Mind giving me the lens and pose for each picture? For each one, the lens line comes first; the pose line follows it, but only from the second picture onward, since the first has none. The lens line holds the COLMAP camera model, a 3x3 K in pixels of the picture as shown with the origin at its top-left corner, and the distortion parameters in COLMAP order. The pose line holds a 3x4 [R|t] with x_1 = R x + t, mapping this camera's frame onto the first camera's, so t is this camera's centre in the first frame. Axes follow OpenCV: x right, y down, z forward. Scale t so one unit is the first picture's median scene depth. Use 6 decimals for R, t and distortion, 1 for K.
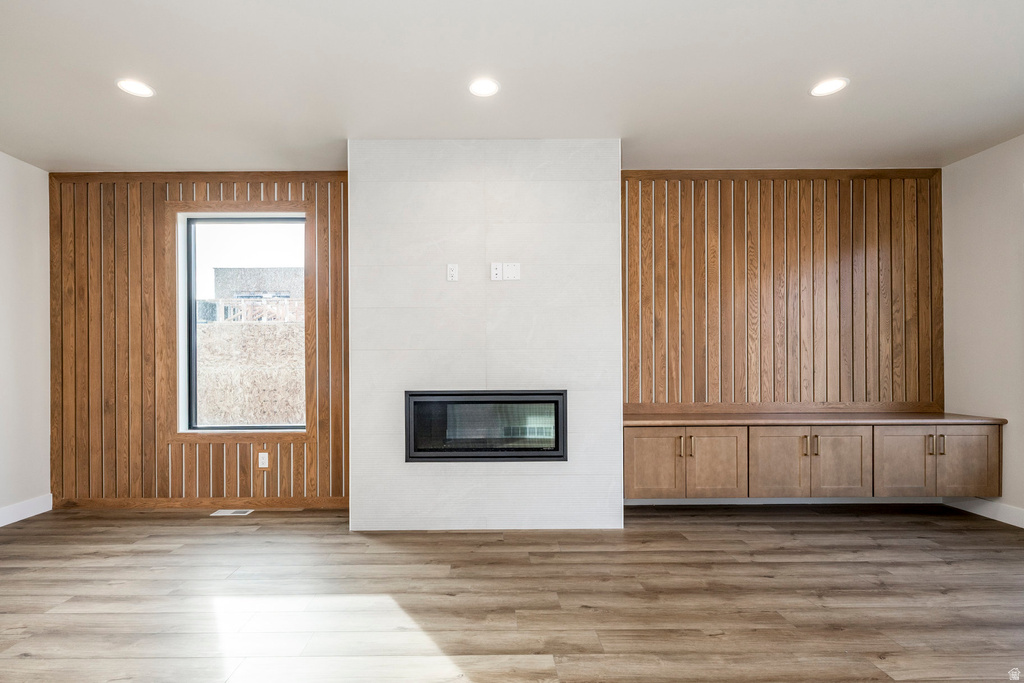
lens RADIAL K [[487.4, 0, 482.8], [0, 487.4, 368.5], [0, 0, 1]] dist [-0.000230, 0.000684]
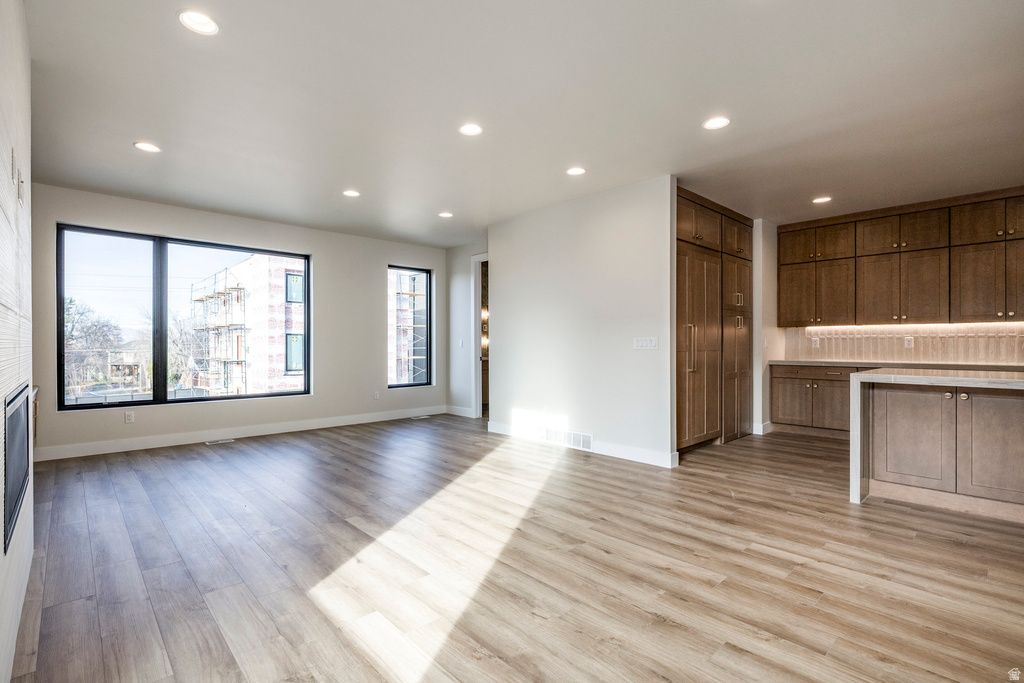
lens RADIAL K [[478.3, 0, 493.4], [0, 478.3, 344.4], [0, 0, 1]] dist [-0.002684, 0.000431]
pose [[-0.664770, 0.006212, 0.747022, -0.768733], [0.007473, 0.999971, -0.001665, -0.000961], [-0.747010, 0.004476, -0.664797, 0.926762]]
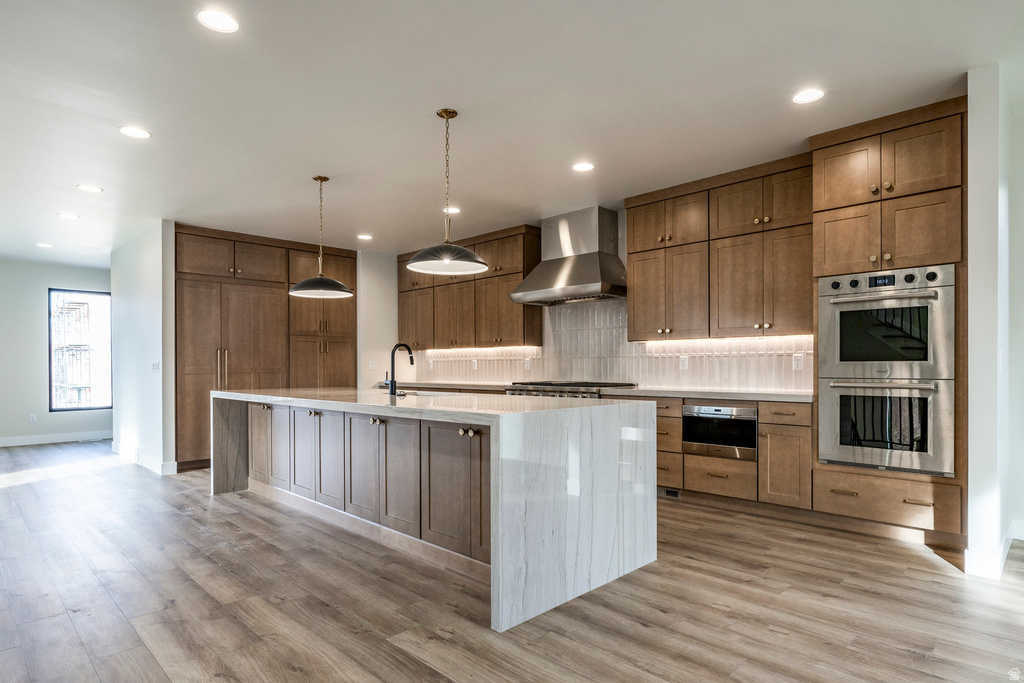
lens RADIAL K [[563.2, 0, 519.4], [0, 563.2, 368.1], [0, 0, 1]] dist [-0.004308, -0.000078]
pose [[-0.709221, 0.005962, 0.704961, -2.078868], [0.009898, 0.999950, 0.001501, 0.011382], [-0.704917, 0.008042, -0.709244, 0.187567]]
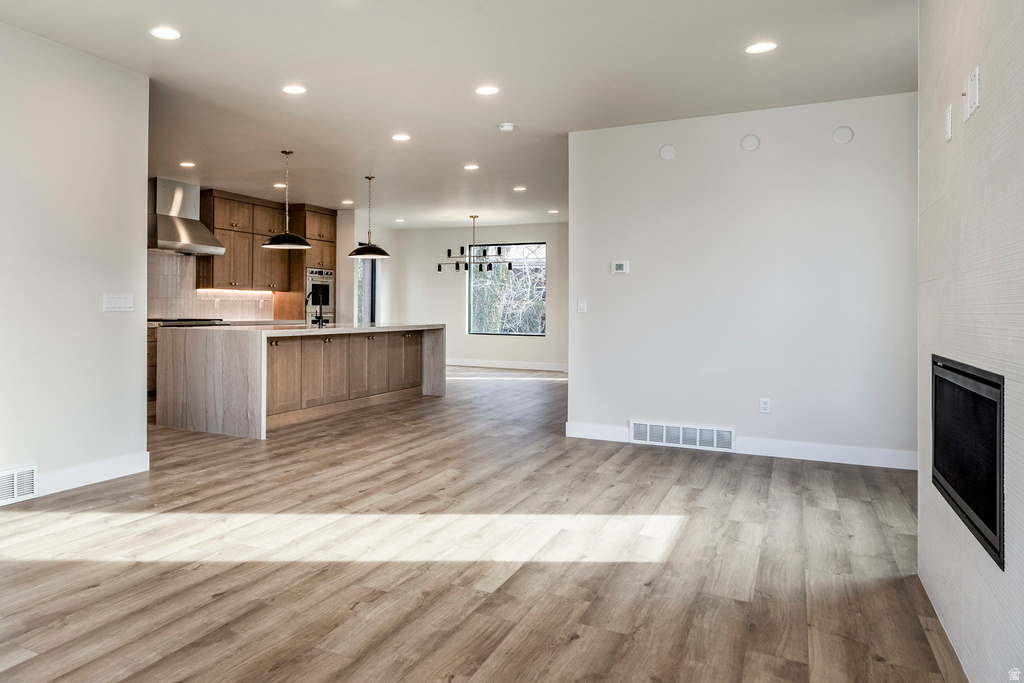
lens RADIAL K [[724.6, 0, 368.0], [0, 724.6, 304.7], [0, 0, 1]] dist [-0.001641, -0.001435]
pose [[-0.509300, -0.002421, -0.860585, 0.854701], [-0.009164, 0.999955, 0.002610, -0.006754], [0.860540, 0.009216, -0.509299, 0.838353]]
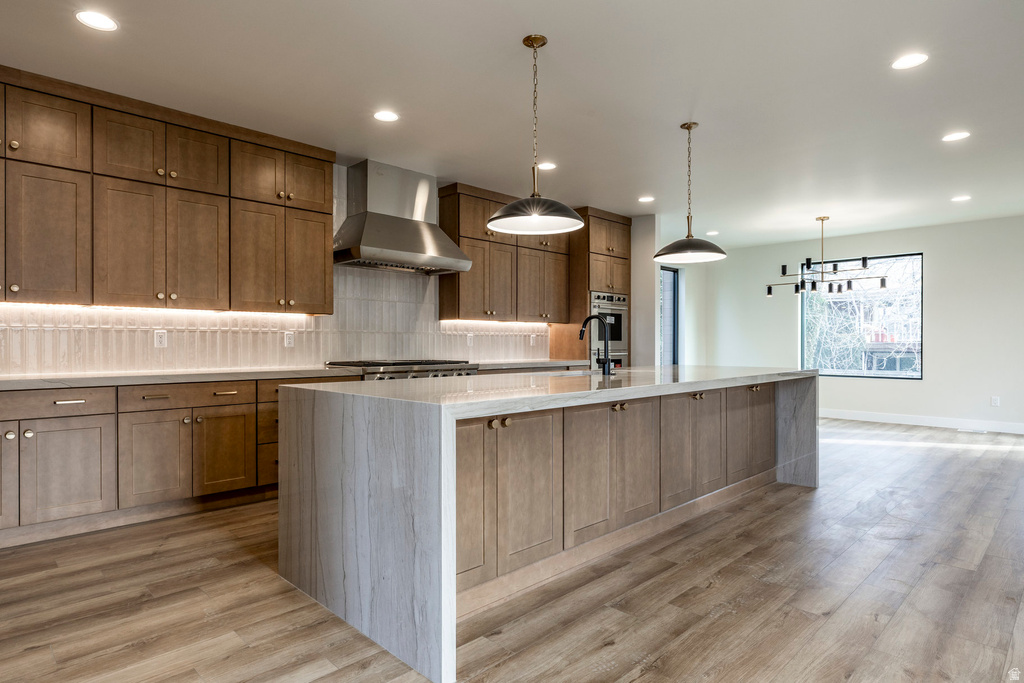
lens RADIAL K [[569.9, 0, 494.3], [0, 569.9, 346.9], [0, 0, 1]] dist [-0.003958, 0.001814]
pose [[-0.723740, 0.009533, -0.690007, -0.193330], [0.001090, 0.999919, 0.012673, 0.002674], [0.690072, 0.008420, -0.723692, 0.142675]]
